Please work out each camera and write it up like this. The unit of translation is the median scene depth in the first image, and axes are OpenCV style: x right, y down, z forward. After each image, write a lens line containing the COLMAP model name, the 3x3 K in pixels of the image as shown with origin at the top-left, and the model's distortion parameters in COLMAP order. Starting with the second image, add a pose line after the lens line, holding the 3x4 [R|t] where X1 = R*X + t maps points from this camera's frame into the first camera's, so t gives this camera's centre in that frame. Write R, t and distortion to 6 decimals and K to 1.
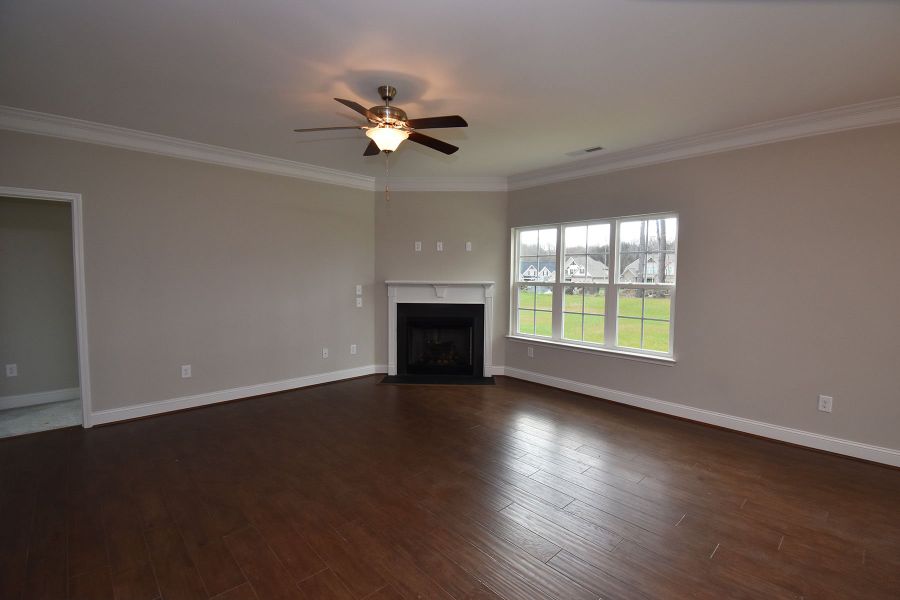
lens RADIAL K [[398.2, 0, 452.2], [0, 398.2, 300.5], [0, 0, 1]] dist [0.019578, -0.025387]
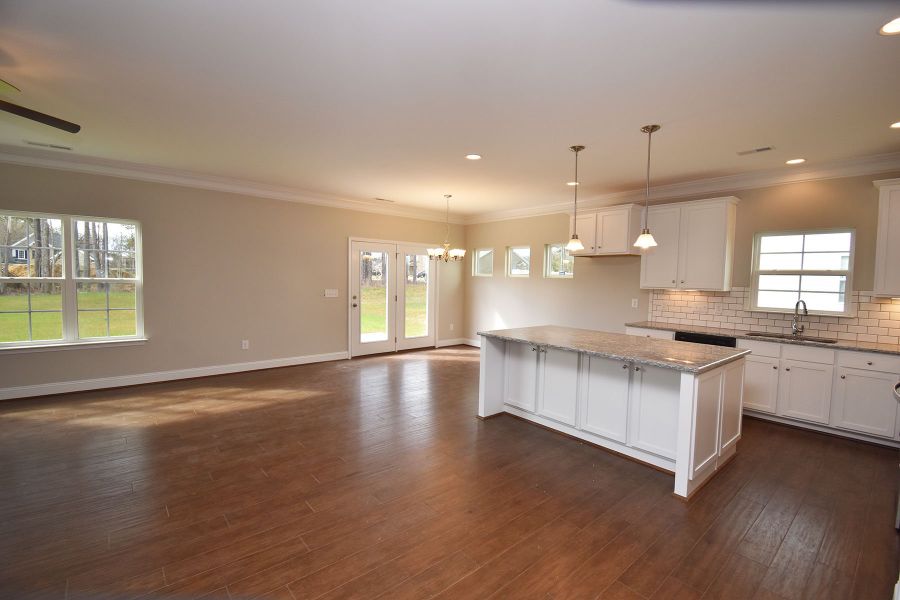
lens RADIAL K [[398.2, 0, 452.2], [0, 398.2, 300.5], [0, 0, 1]] dist [0.019578, -0.025387]
pose [[0.050309, -0.063142, 0.996736, -0.468796], [0.041535, 0.997268, 0.061080, -0.006873], [-0.997870, 0.038327, 0.052794, -0.026334]]
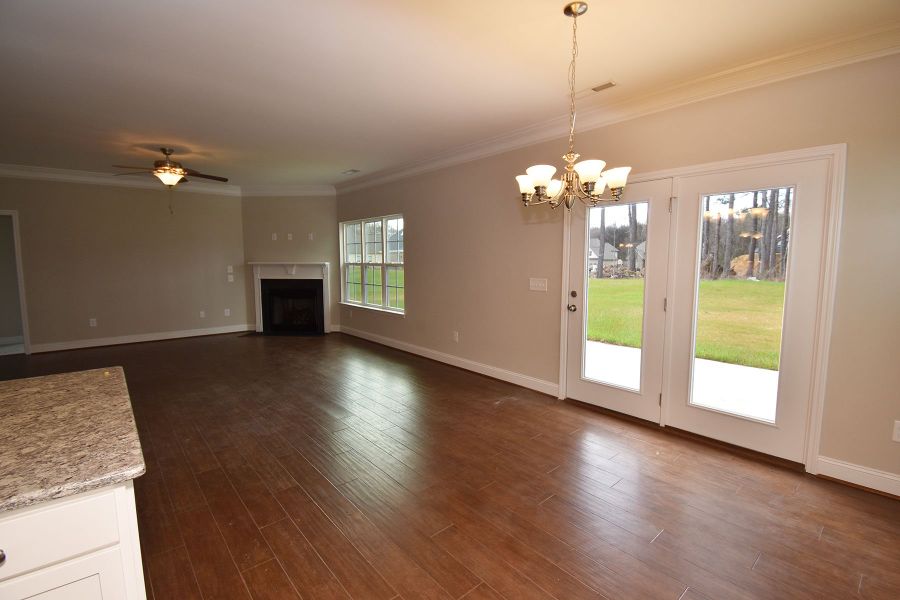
lens RADIAL K [[409.8, 0, 453.5], [0, 409.8, 300.7], [0, 0, 1]] dist [0.024662, -0.028151]
pose [[0.999103, -0.003710, -0.042193, 0.586513], [0.005365, 0.999218, 0.039187, 0.029316], [0.042015, -0.039378, 0.998341, -0.382309]]
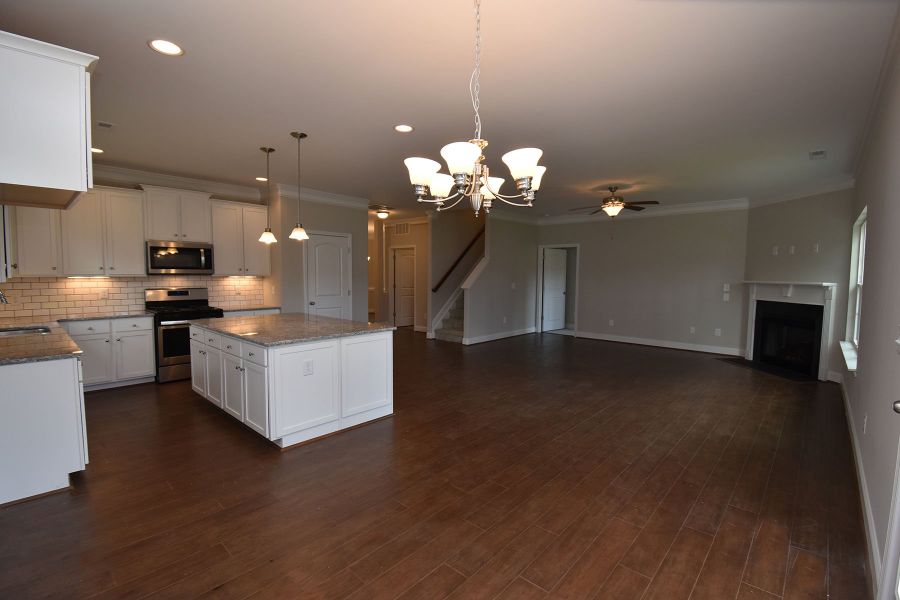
lens RADIAL K [[409.8, 0, 453.5], [0, 409.8, 300.7], [0, 0, 1]] dist [0.024662, -0.028151]
pose [[0.083837, 0.061756, -0.994564, 1.013724], [-0.069963, 0.995980, 0.055946, 0.002796], [0.994020, 0.064893, 0.087821, 0.003158]]
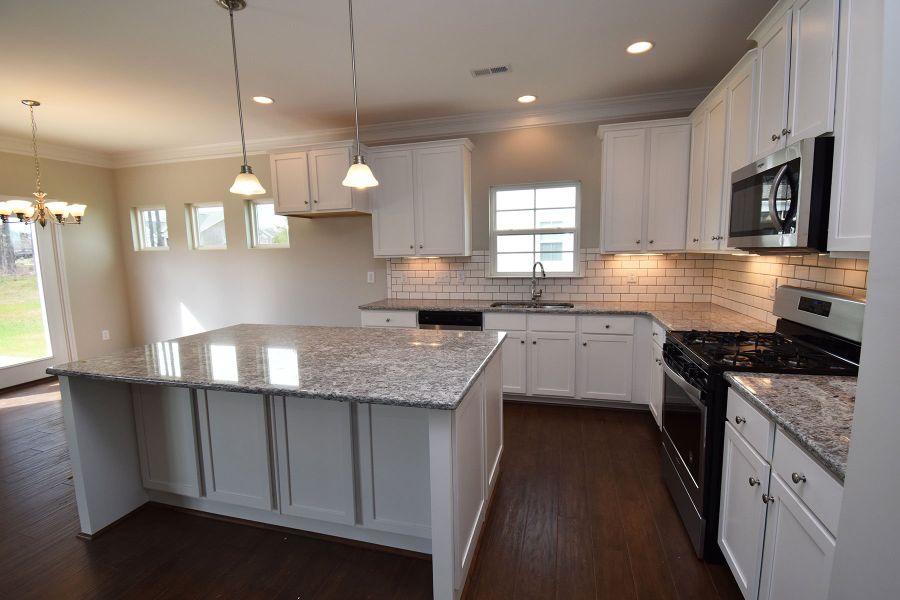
lens RADIAL K [[409.8, 0, 453.5], [0, 409.8, 300.7], [0, 0, 1]] dist [0.024662, -0.028151]
pose [[-0.517722, -0.100607, 0.849613, -0.205264], [0.070090, 0.984736, 0.159318, 0.009651], [-0.852673, 0.142031, -0.502768, -0.164476]]
